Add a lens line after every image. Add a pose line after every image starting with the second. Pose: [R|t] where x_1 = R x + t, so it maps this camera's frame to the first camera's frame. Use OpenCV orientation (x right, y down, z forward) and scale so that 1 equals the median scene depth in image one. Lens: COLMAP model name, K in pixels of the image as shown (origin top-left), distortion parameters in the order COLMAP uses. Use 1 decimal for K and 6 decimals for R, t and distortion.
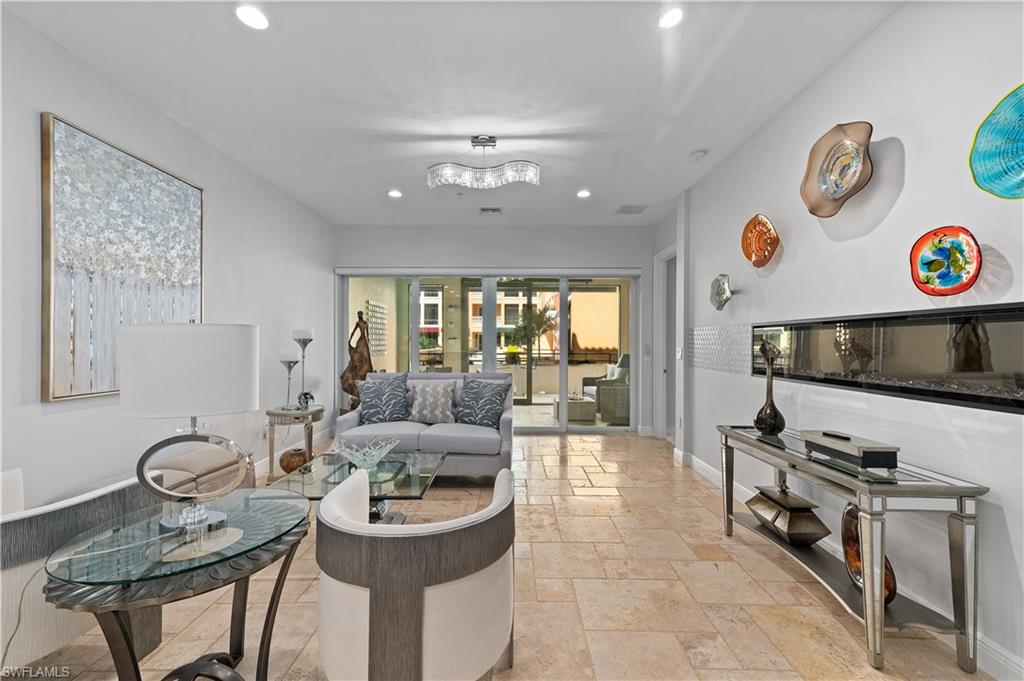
lens RADIAL K [[402.7, 0, 514.2], [0, 402.7, 343.1], [0, 0, 1]] dist [0.020567, 0.000137]
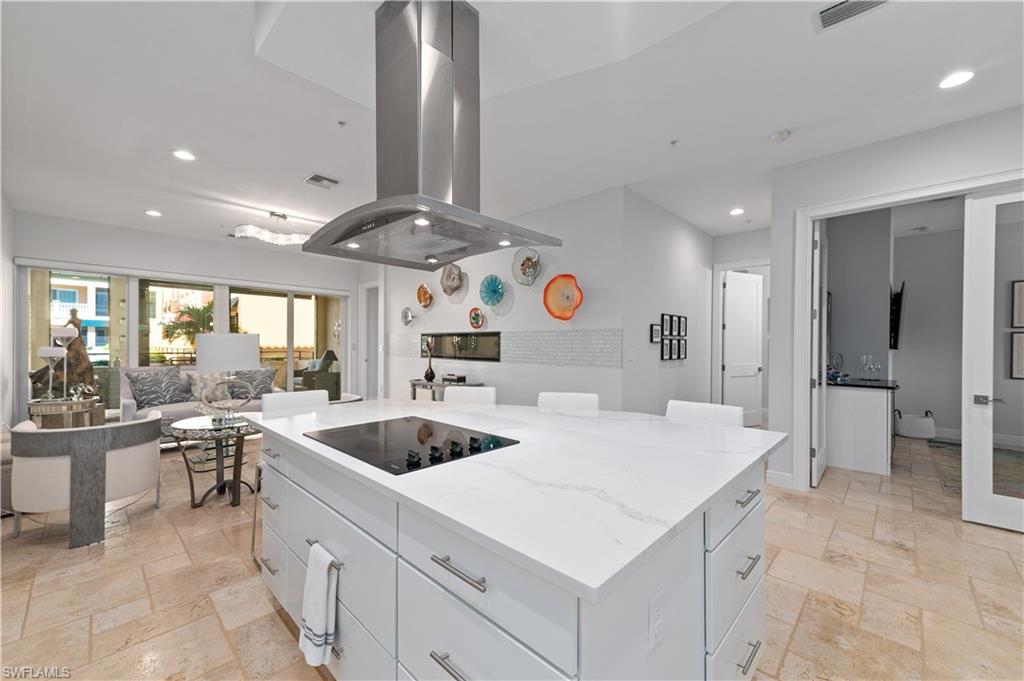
lens RADIAL K [[402.7, 0, 506.5], [0, 402.7, 346.5], [0, 0, 1]] dist [0.020567, 0.000137]
pose [[0.700318, -0.002291, 0.713827, -0.568508], [-0.004675, 0.999959, 0.007797, 0.002425], [-0.713815, -0.008797, 0.700279, -0.745724]]
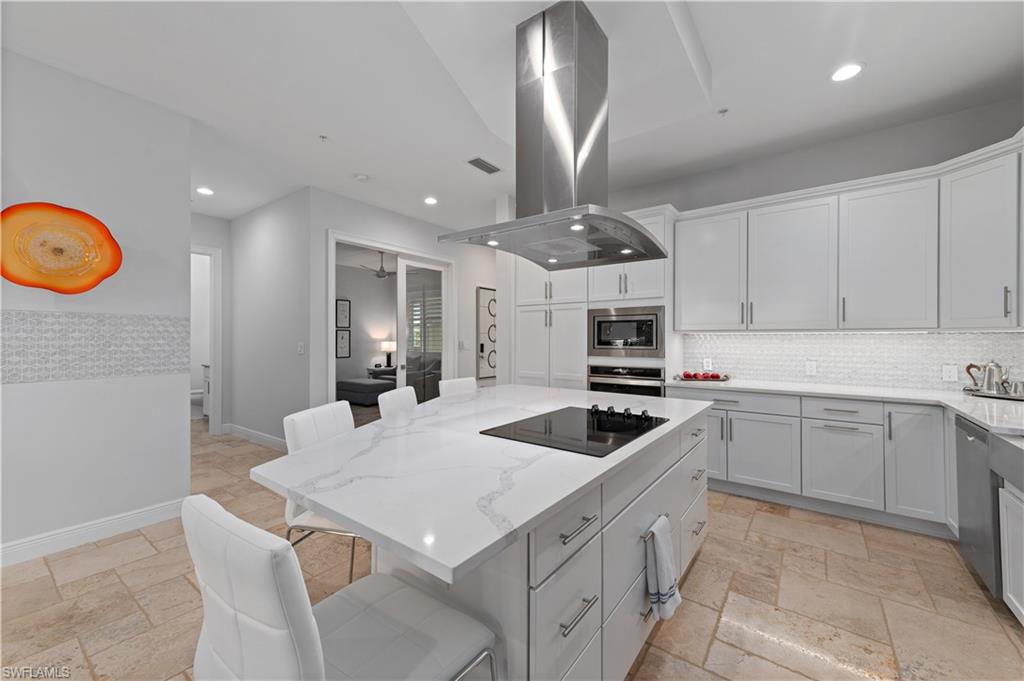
lens RADIAL K [[402.7, 0, 511.8], [0, 402.7, 337.3], [0, 0, 1]] dist [0.020567, 0.000137]
pose [[-0.796897, 0.000678, 0.604114, -0.544731], [-0.000022, 0.999999, -0.001151, 0.001956], [-0.604115, -0.000931, -0.796897, 0.119600]]
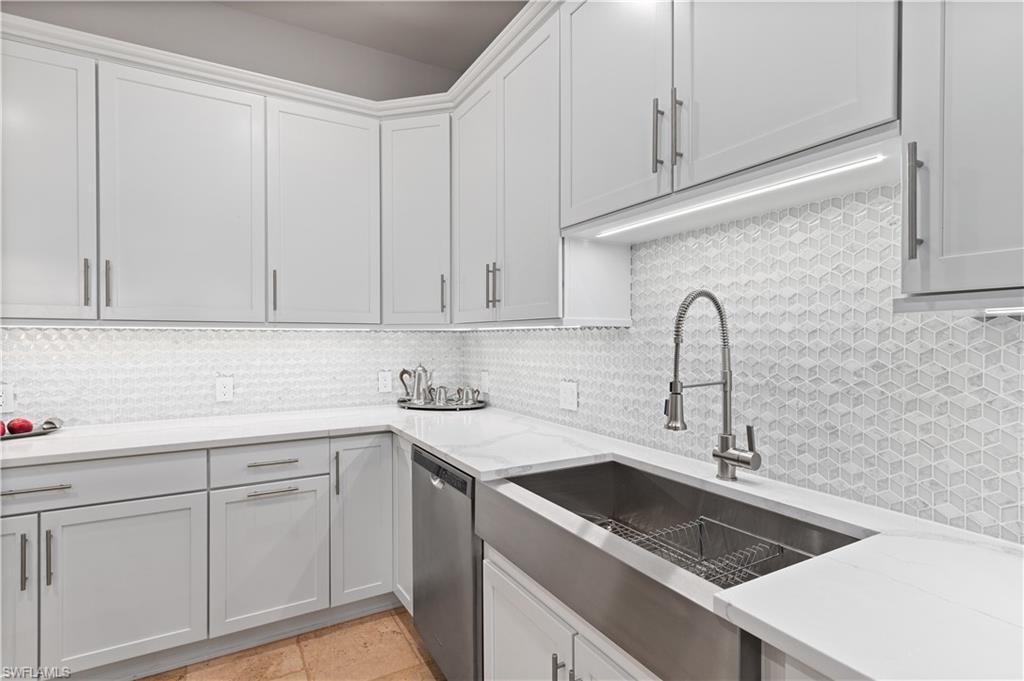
lens RADIAL K [[505.8, 0, 519.2], [0, 505.8, 341.1], [0, 0, 1]] dist [0.006771, -0.000528]
pose [[-0.867295, 0.002595, -0.497788, -0.530965], [-0.001174, 0.999973, 0.007259, 0.002272], [0.497793, 0.006881, -0.867269, -0.277271]]
